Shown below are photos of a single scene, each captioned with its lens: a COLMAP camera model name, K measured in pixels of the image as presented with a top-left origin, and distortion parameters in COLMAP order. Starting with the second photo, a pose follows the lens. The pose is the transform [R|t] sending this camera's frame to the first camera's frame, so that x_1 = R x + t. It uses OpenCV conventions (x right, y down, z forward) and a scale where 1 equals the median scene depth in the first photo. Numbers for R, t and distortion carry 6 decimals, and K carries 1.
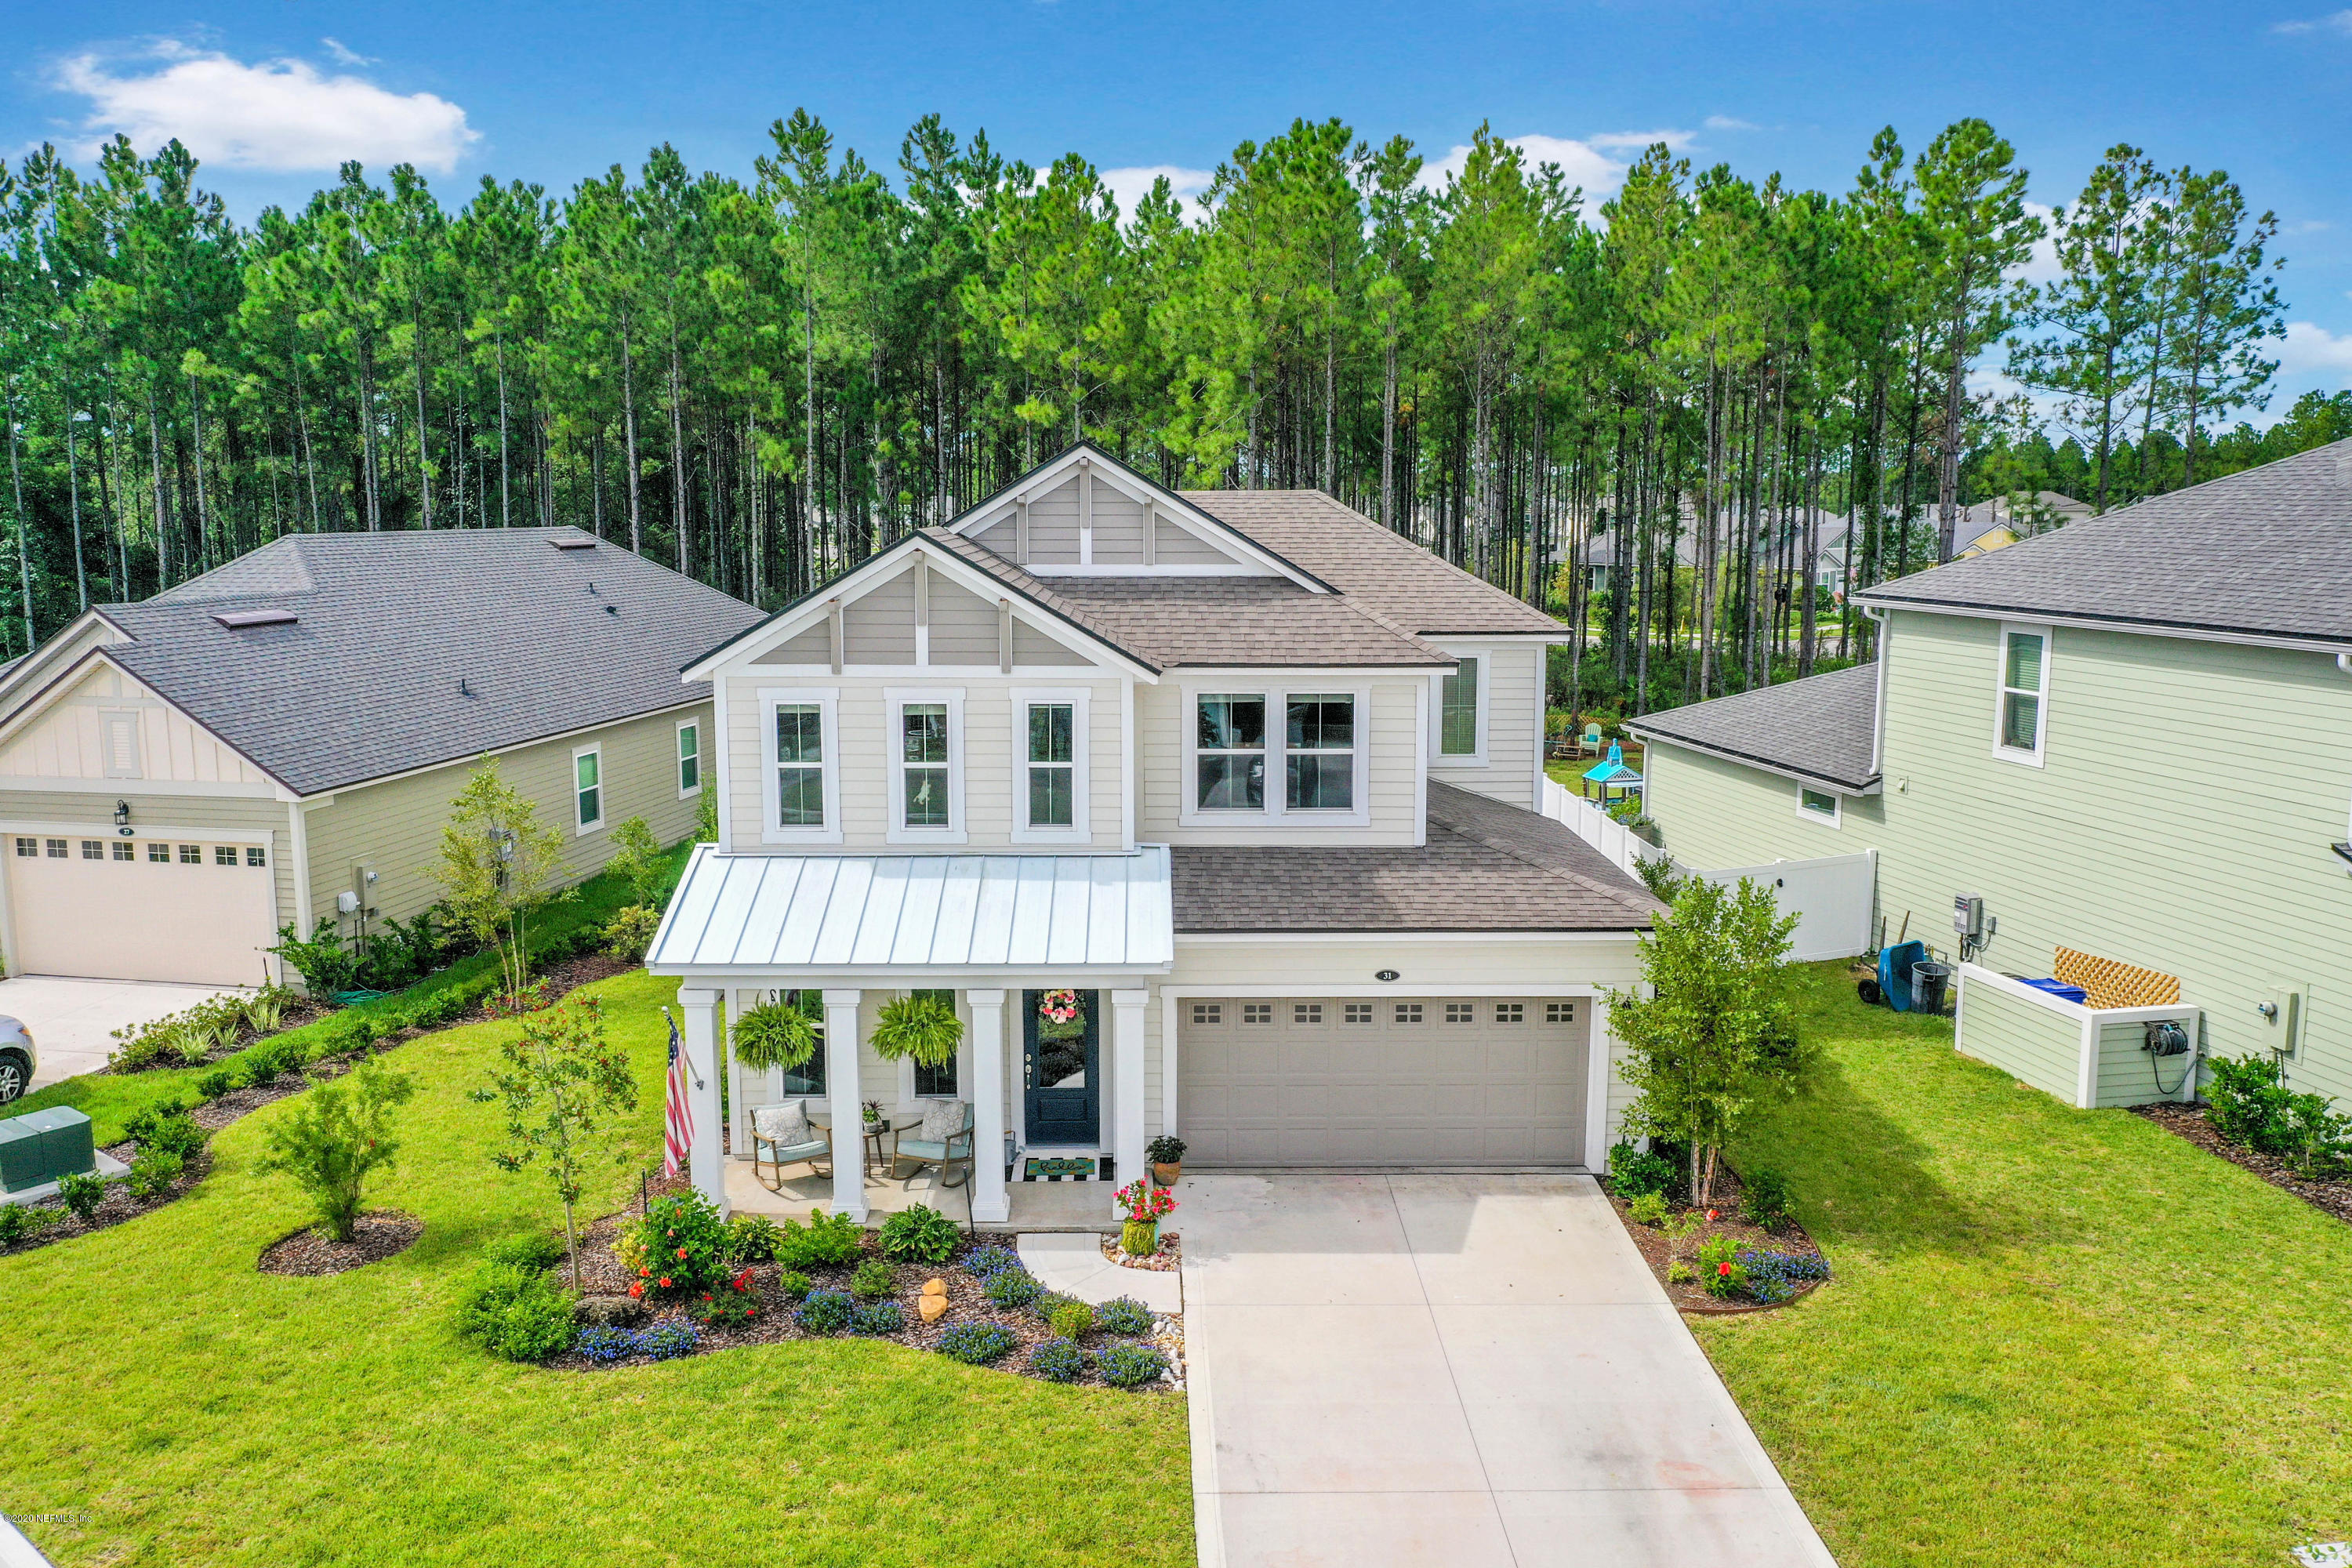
lens RADIAL K [[1866.0, 0, 1177.7], [0, 1866.0, 780.3], [0, 0, 1]] dist [-0.002464, 0.004799]
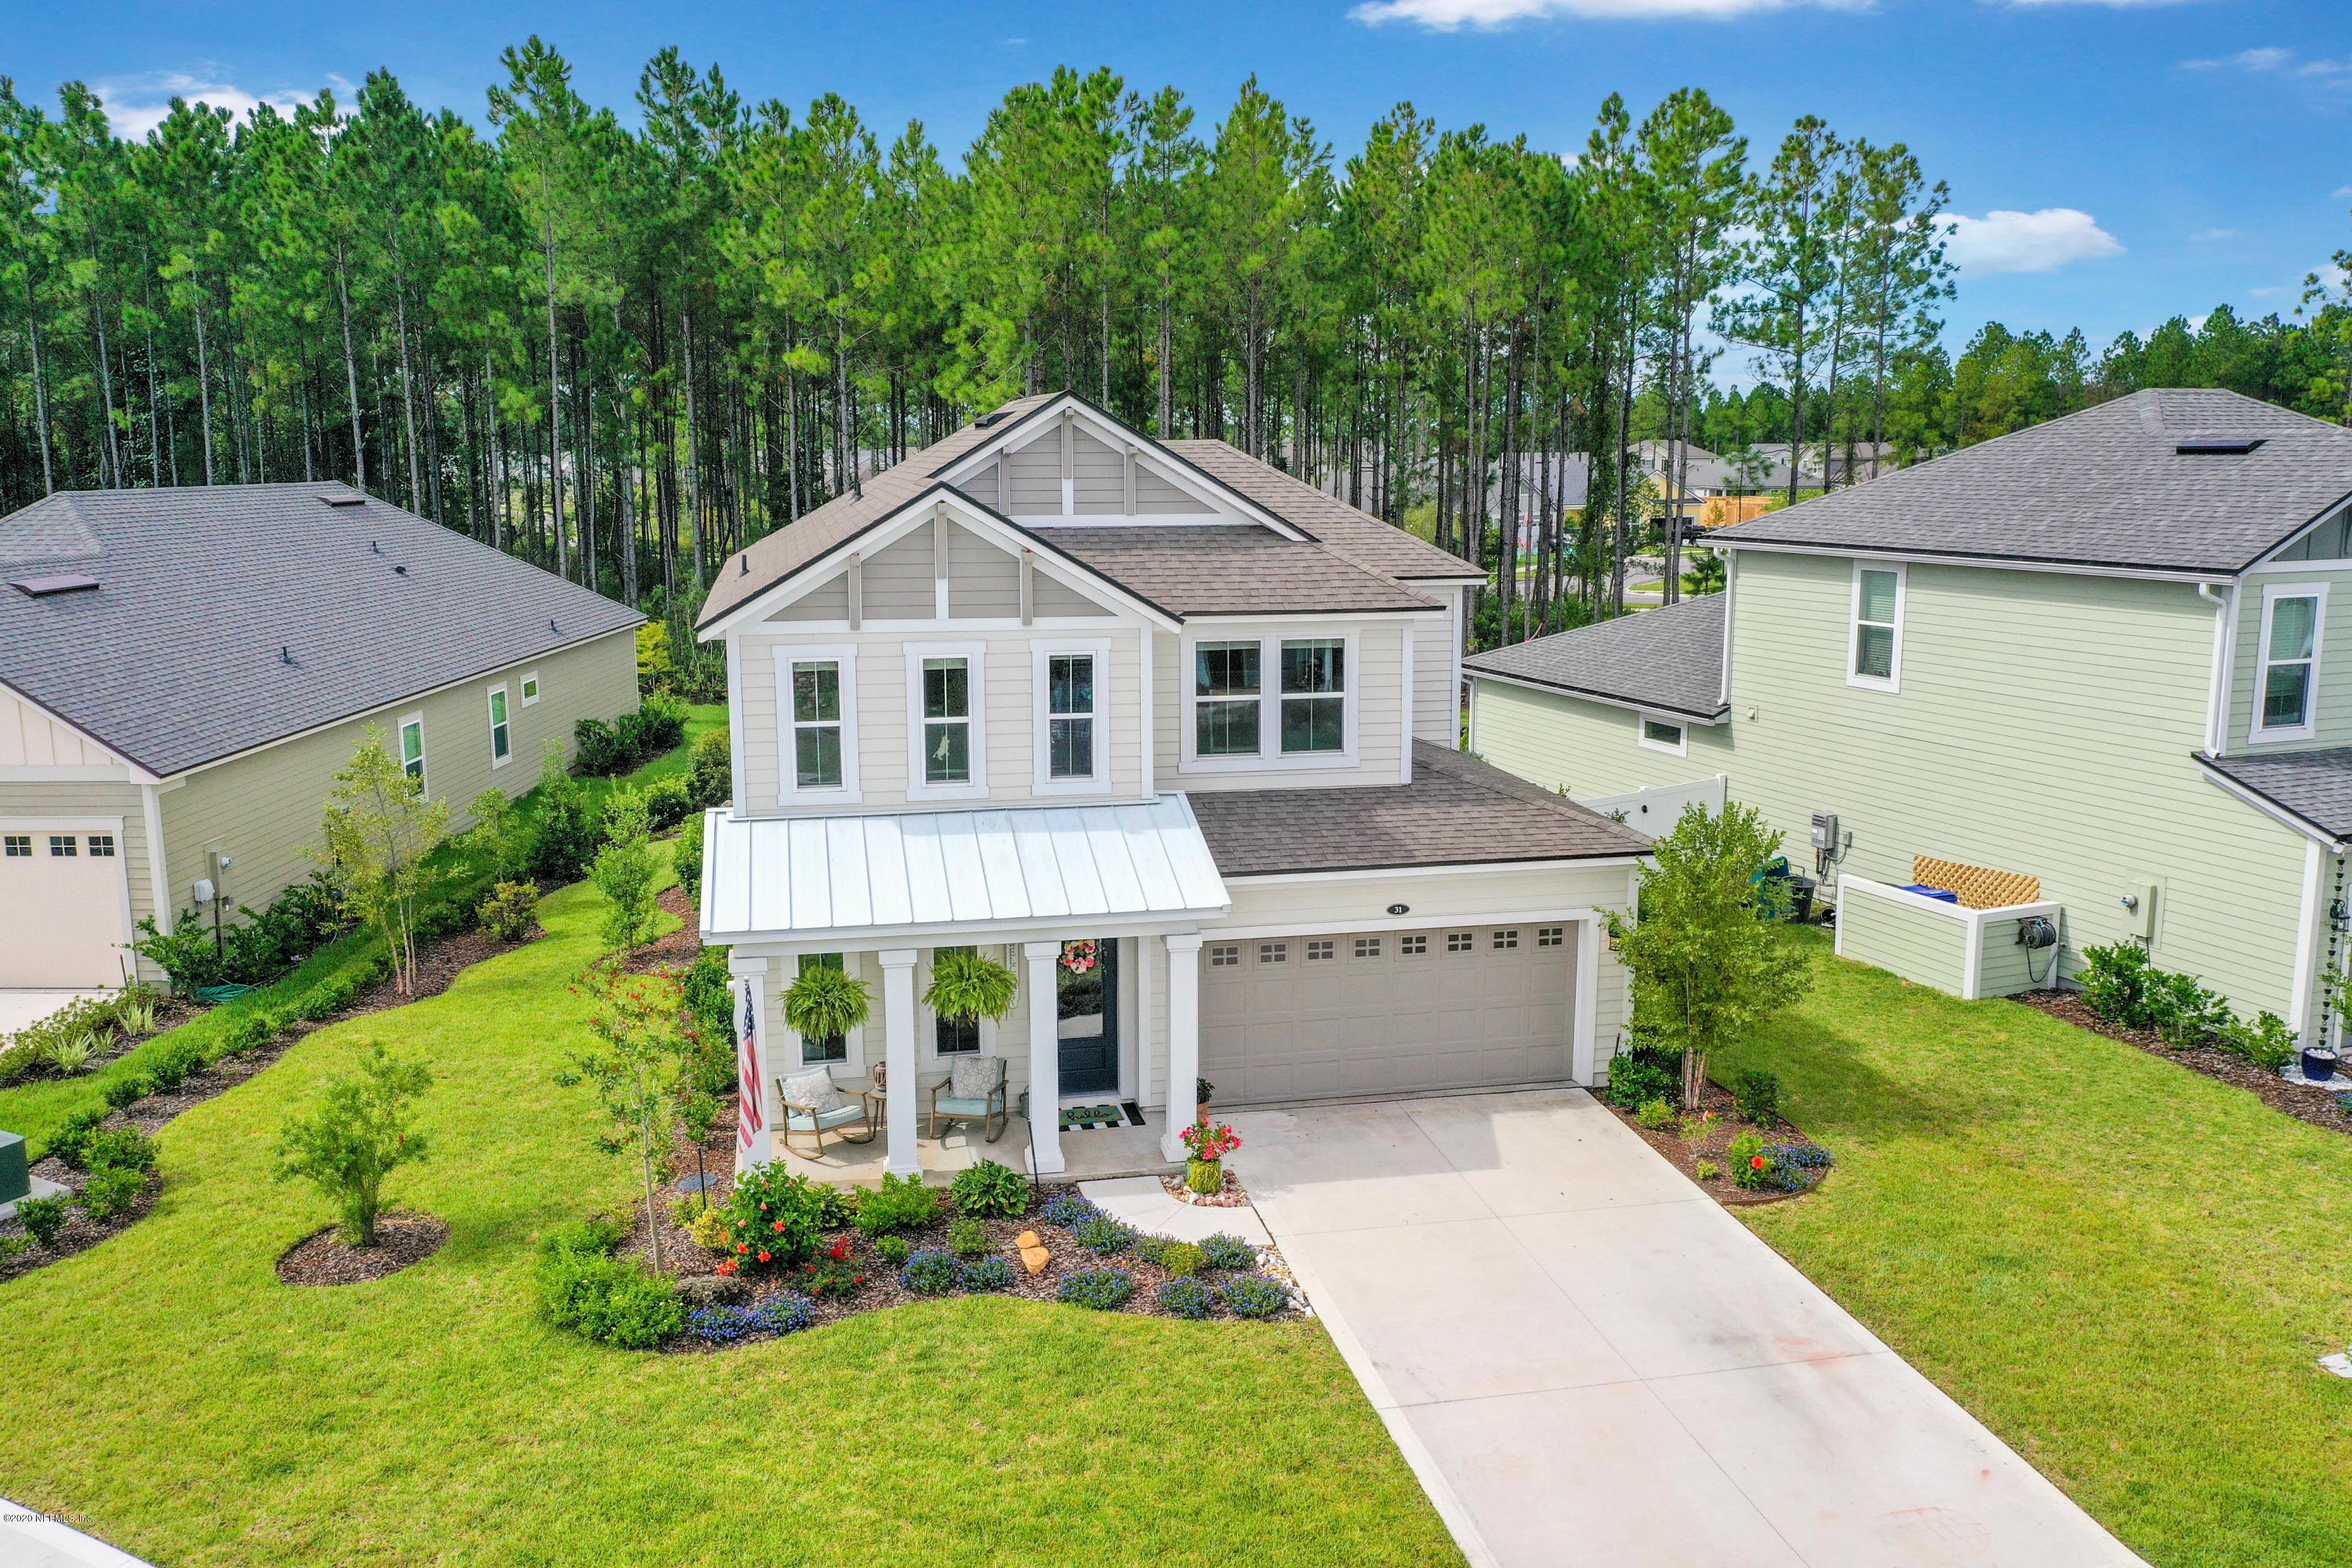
lens RADIAL K [[1866.0, 0, 1177.7], [0, 1866.0, 780.3], [0, 0, 1]] dist [-0.002464, 0.004799]
pose [[0.981697, -0.036569, 0.186904, -0.172140], [0.031718, 0.999080, 0.028878, -0.000820], [-0.187788, -0.022422, 0.981954, 0.005152]]
